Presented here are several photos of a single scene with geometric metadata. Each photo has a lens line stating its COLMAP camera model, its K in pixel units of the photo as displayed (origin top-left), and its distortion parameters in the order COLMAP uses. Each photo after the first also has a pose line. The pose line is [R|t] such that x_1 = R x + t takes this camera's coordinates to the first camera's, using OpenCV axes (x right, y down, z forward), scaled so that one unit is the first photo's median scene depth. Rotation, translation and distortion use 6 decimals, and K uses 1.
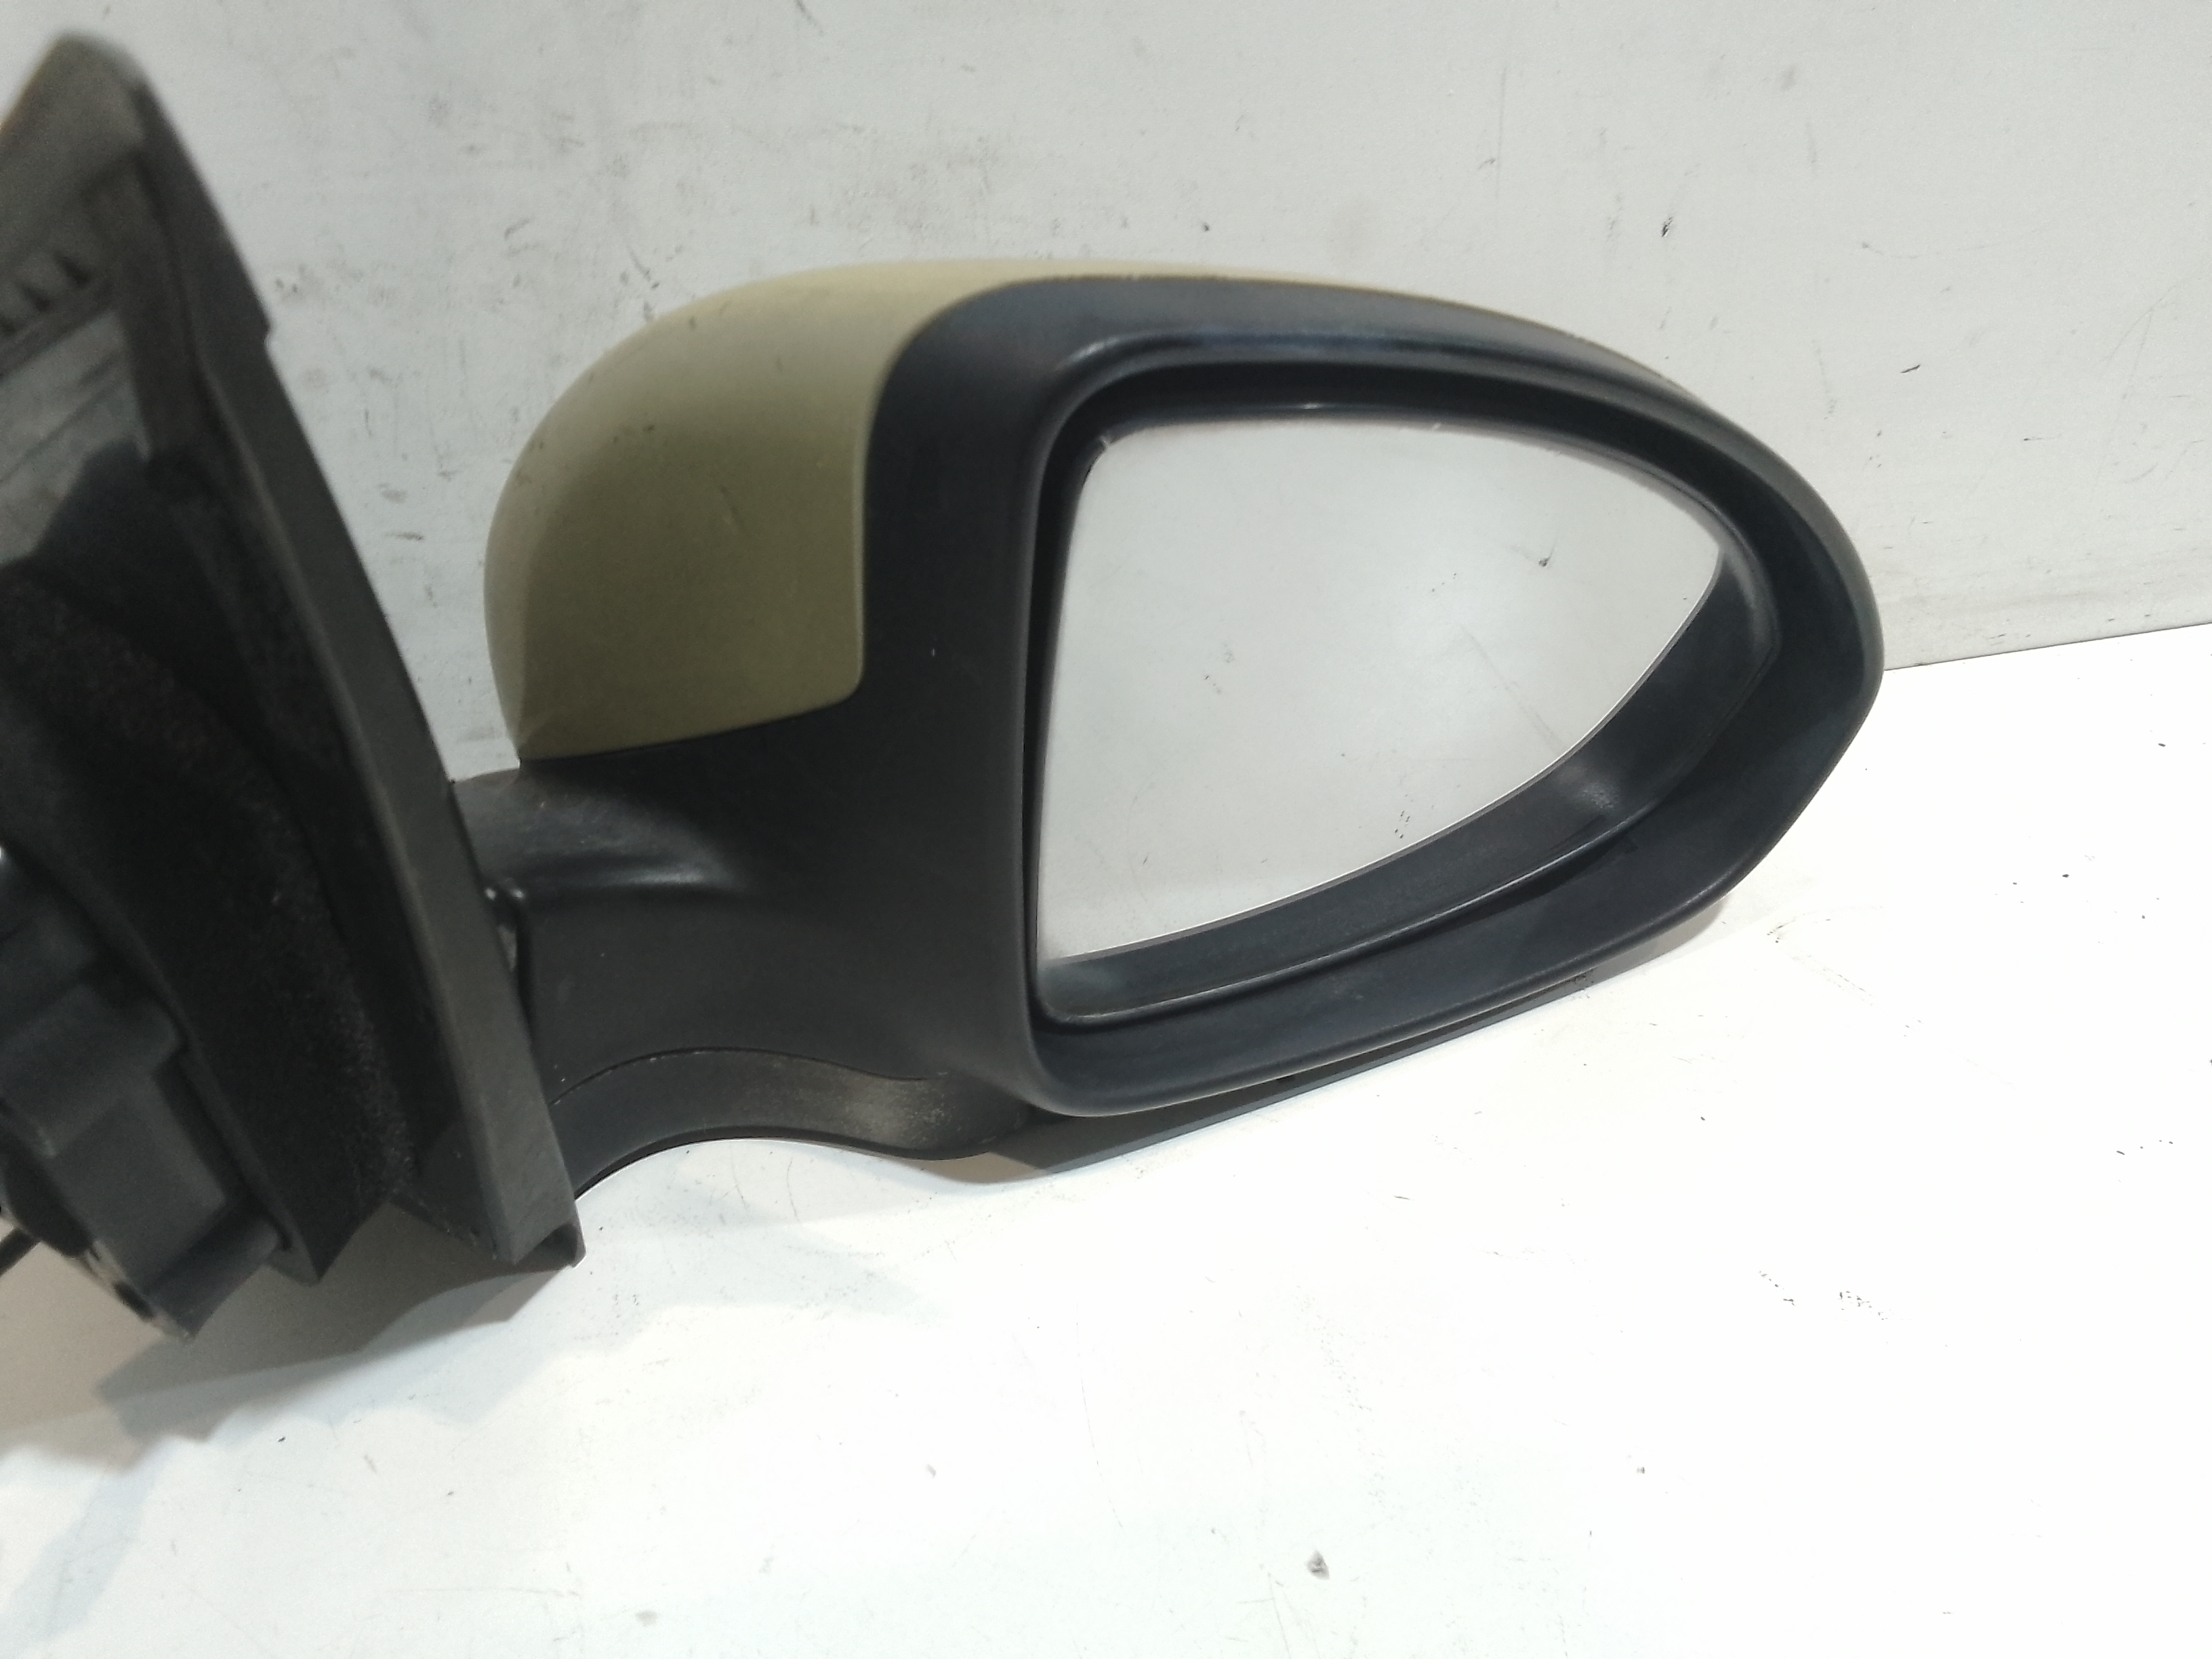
lens RADIAL K [[1744.9, 0, 1106.0], [0, 1744.9, 829.5], [0, 0, 1]] dist [0.055481, -0.108916]
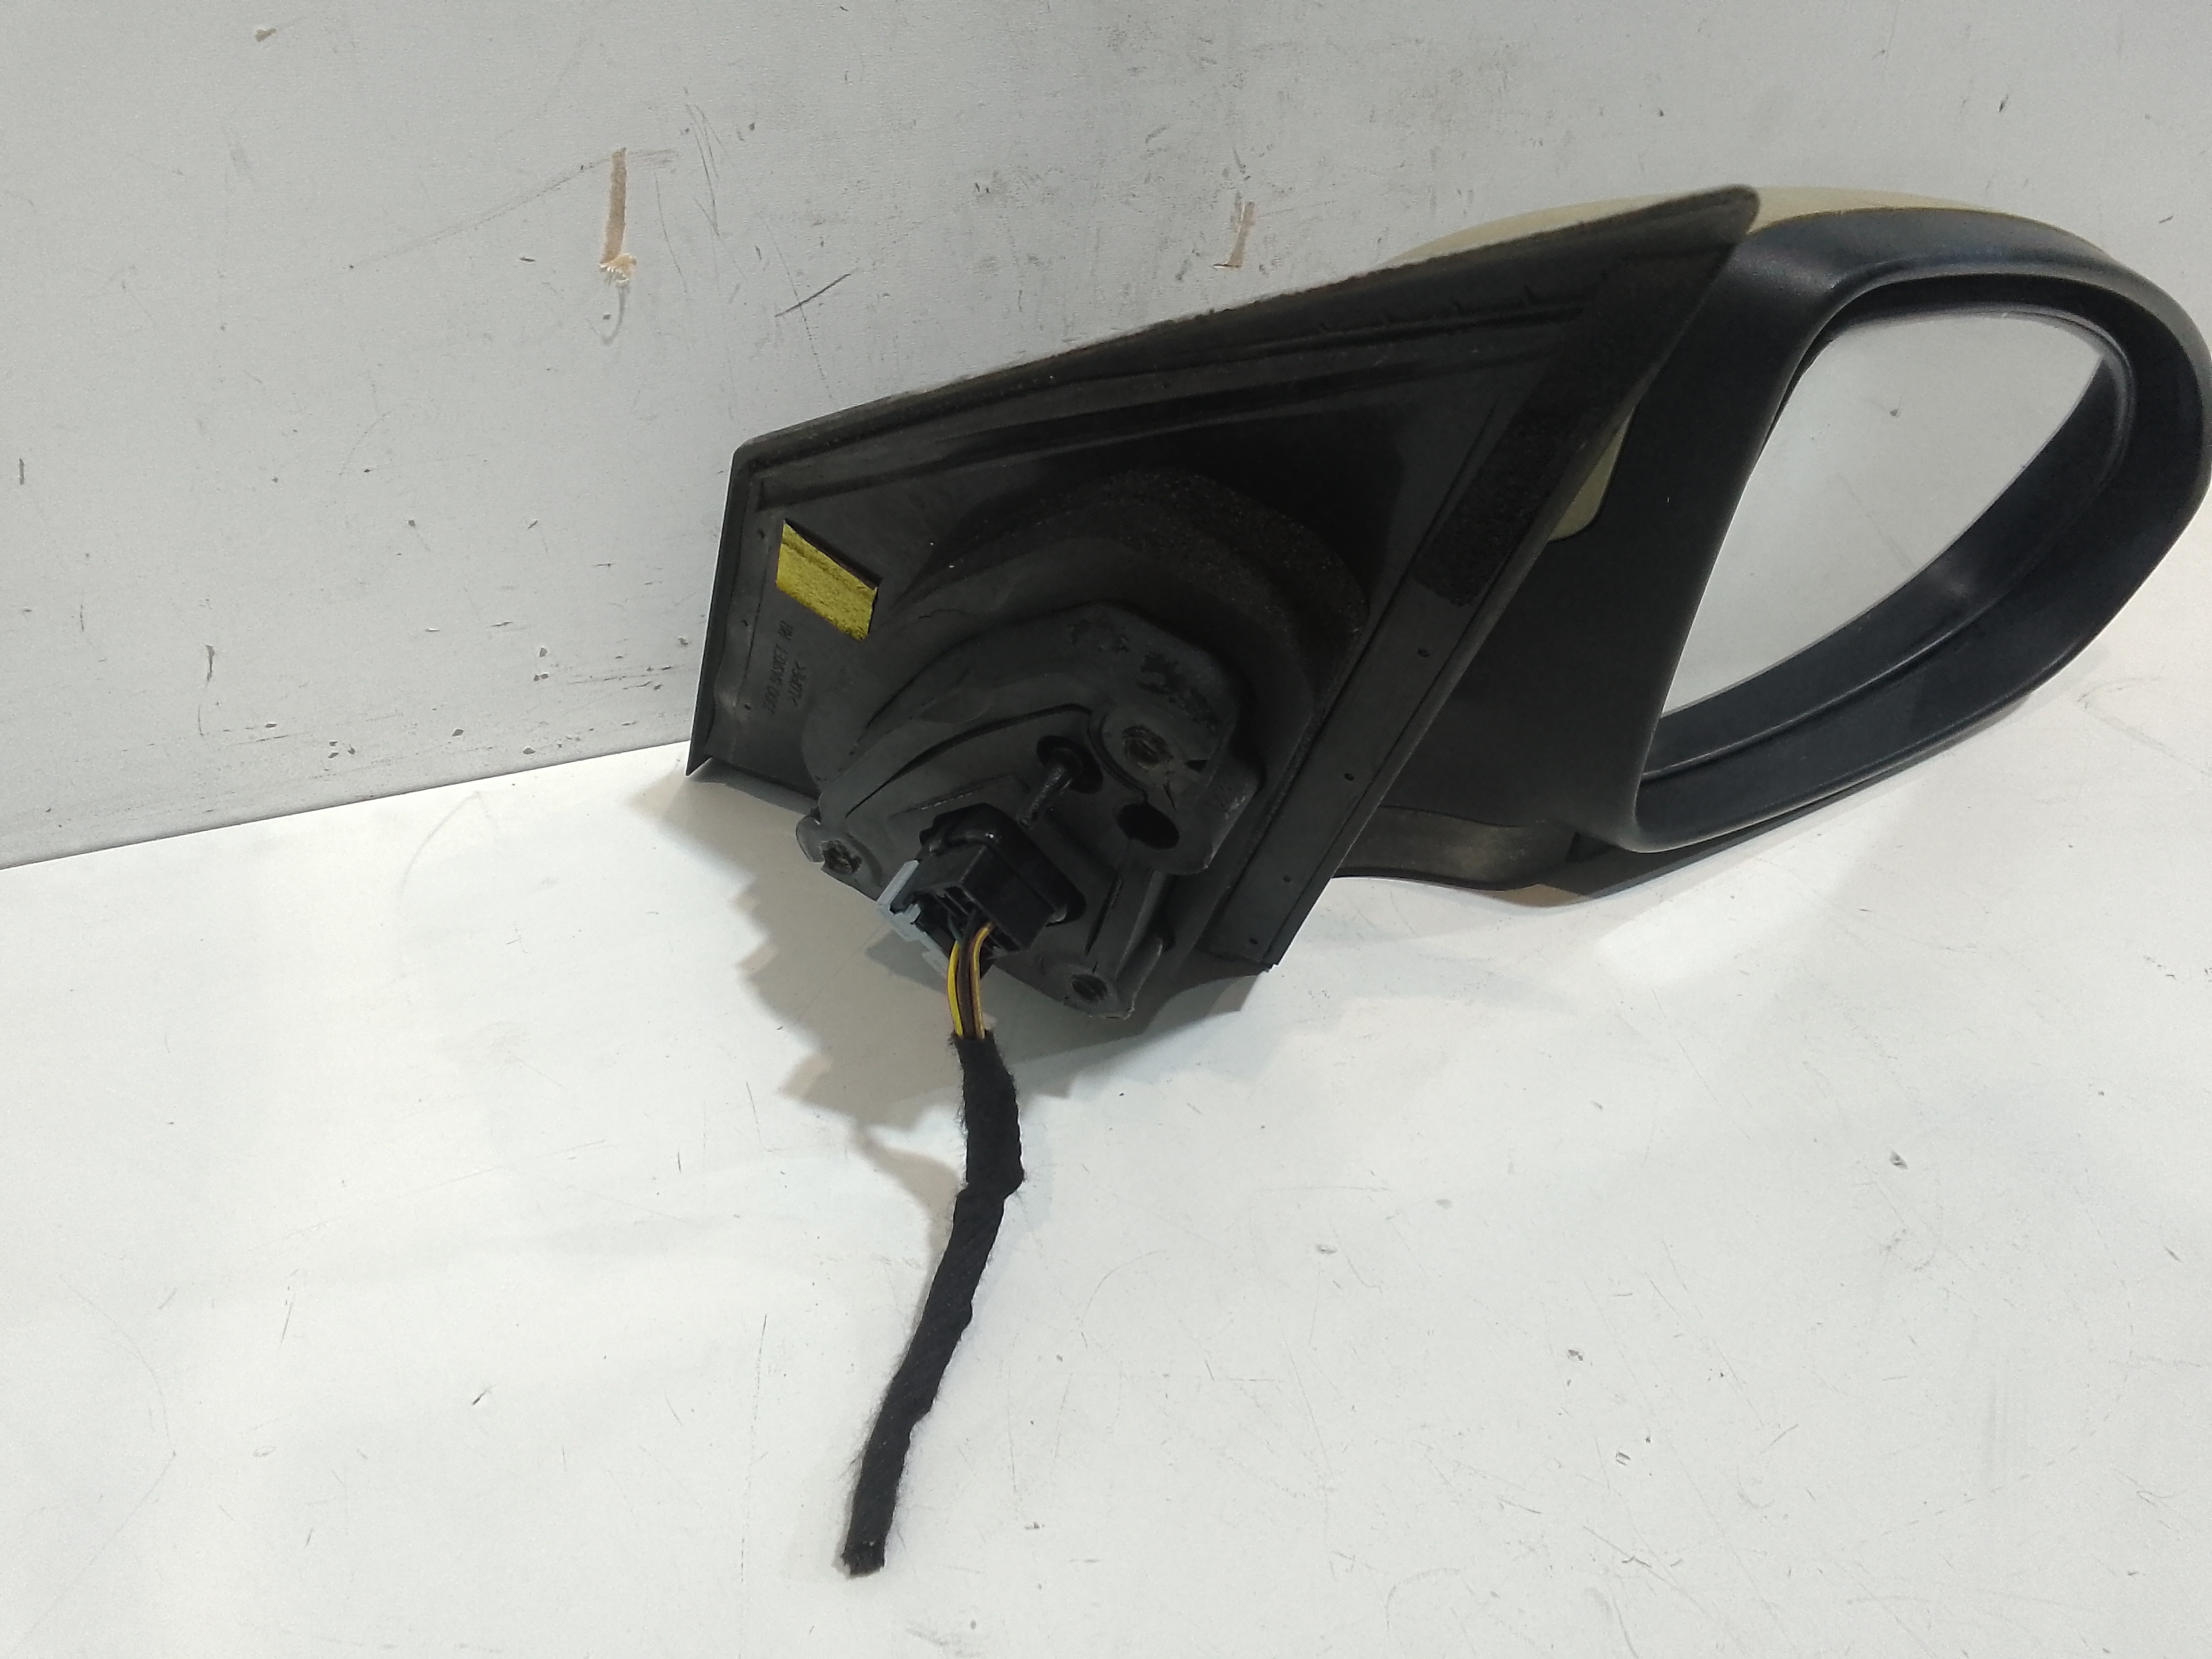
lens RADIAL K [[1776.5, 0, 1072.9], [0, 1776.5, 813.8], [0, 0, 1]] dist [0.058004, -0.124781]
pose [[0.999099, -0.022247, 0.036150, -0.442078], [0.018264, 0.994090, 0.107010, -0.010514], [-0.038317, -0.106253, 0.993601, -0.263585]]
